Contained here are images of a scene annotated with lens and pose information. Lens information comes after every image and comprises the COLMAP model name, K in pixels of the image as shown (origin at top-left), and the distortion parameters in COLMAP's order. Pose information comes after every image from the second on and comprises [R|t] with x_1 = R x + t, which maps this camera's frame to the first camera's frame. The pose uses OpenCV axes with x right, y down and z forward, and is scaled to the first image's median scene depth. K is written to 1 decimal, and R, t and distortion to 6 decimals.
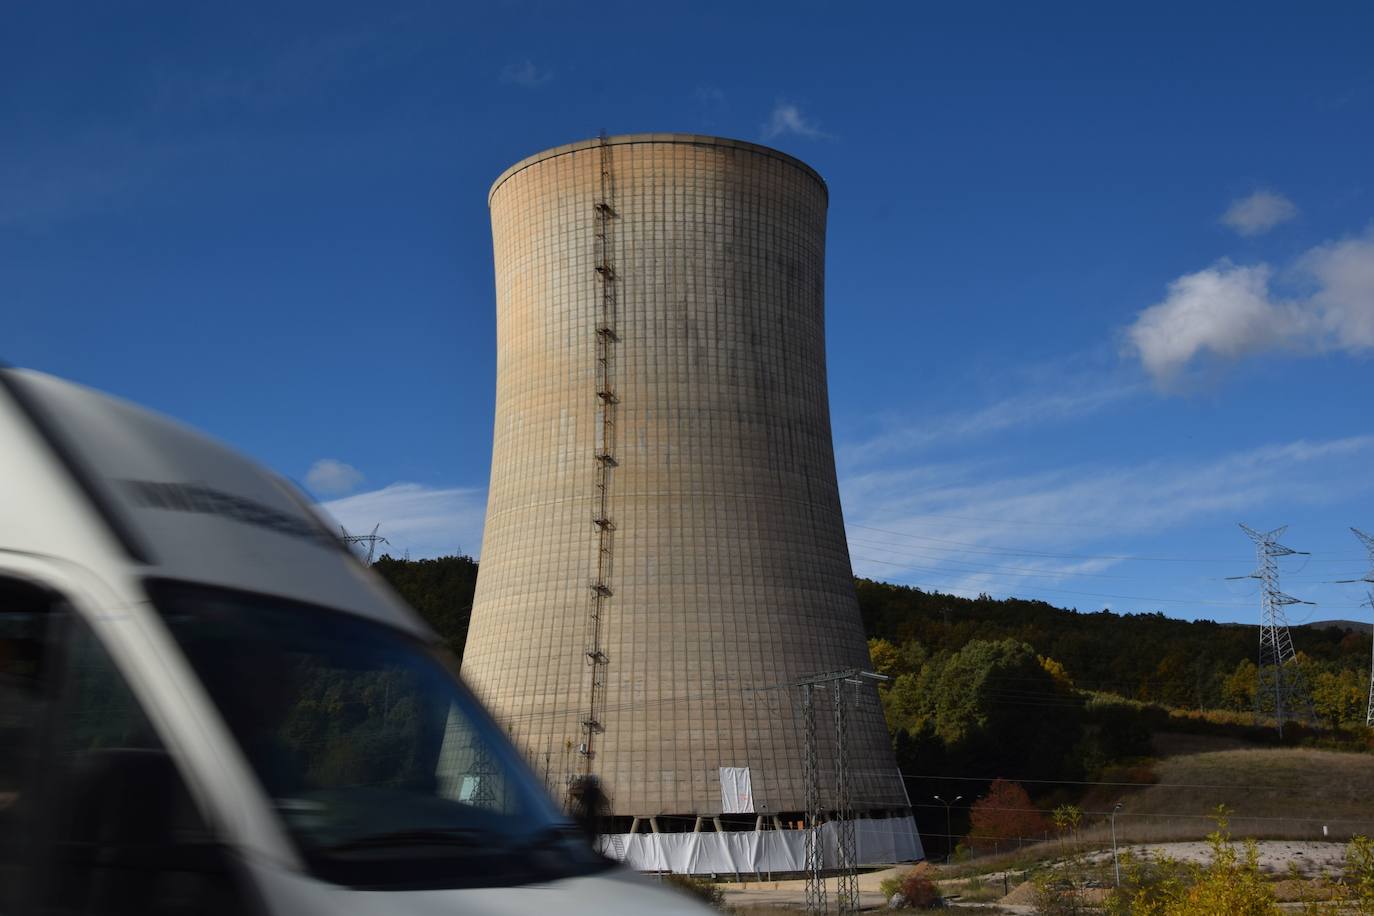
lens RADIAL K [[1480.6, 0, 682.6], [0, 1480.6, 479.3], [0, 0, 1]] dist [-0.004005, 0.277068]
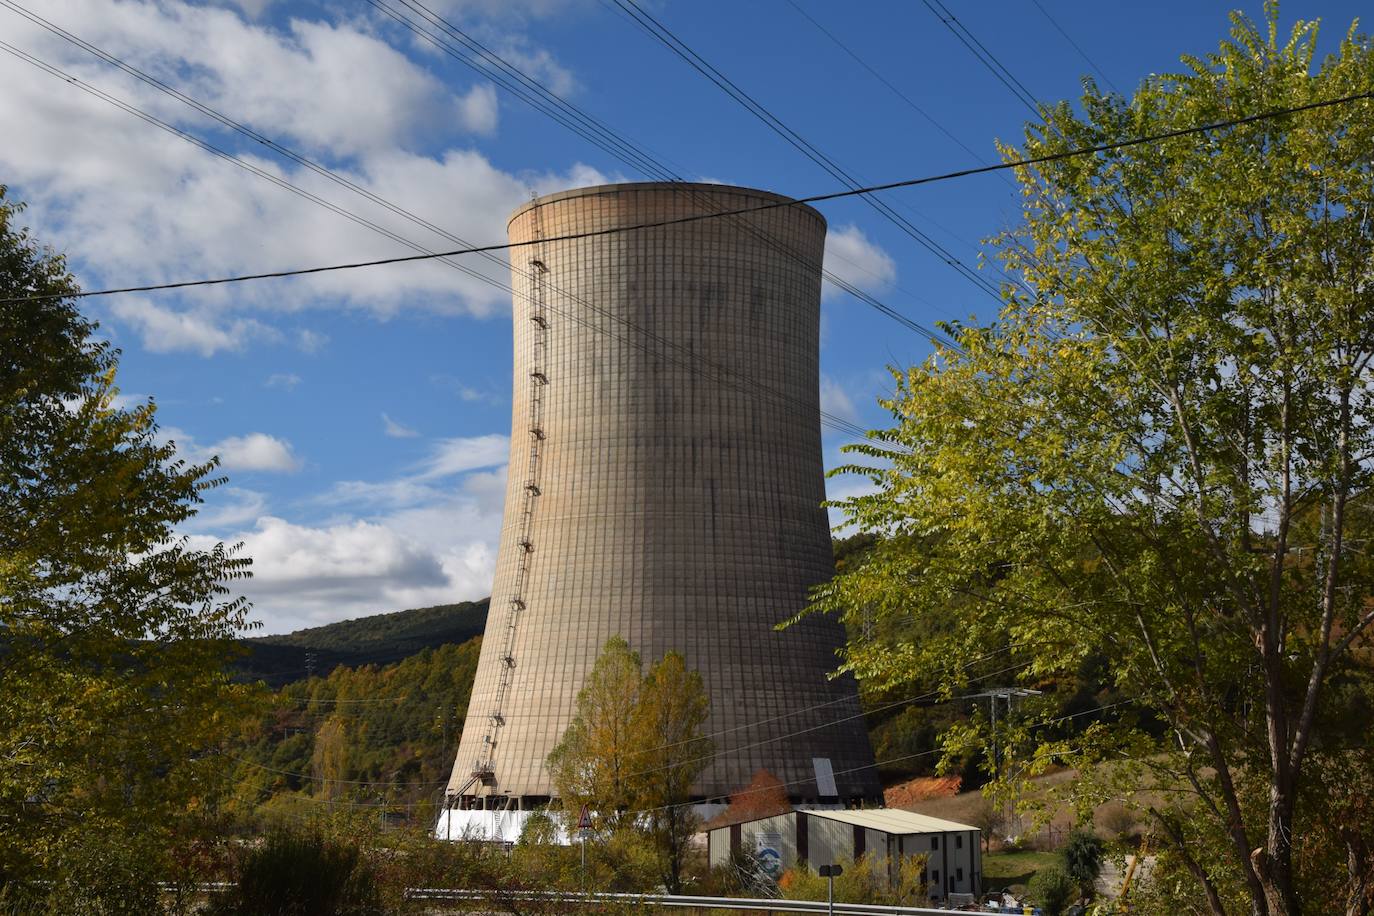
lens RADIAL K [[2050.6, 0, 687.0], [0, 2050.6, 458.0], [0, 0, 1]] dist [0.155242, 0.023622]
pose [[0.827284, -0.067514, -0.557712, 0.918312], [0.096061, 0.995132, 0.022026, -0.059958], [0.553510, -0.071796, 0.829742, -0.252029]]
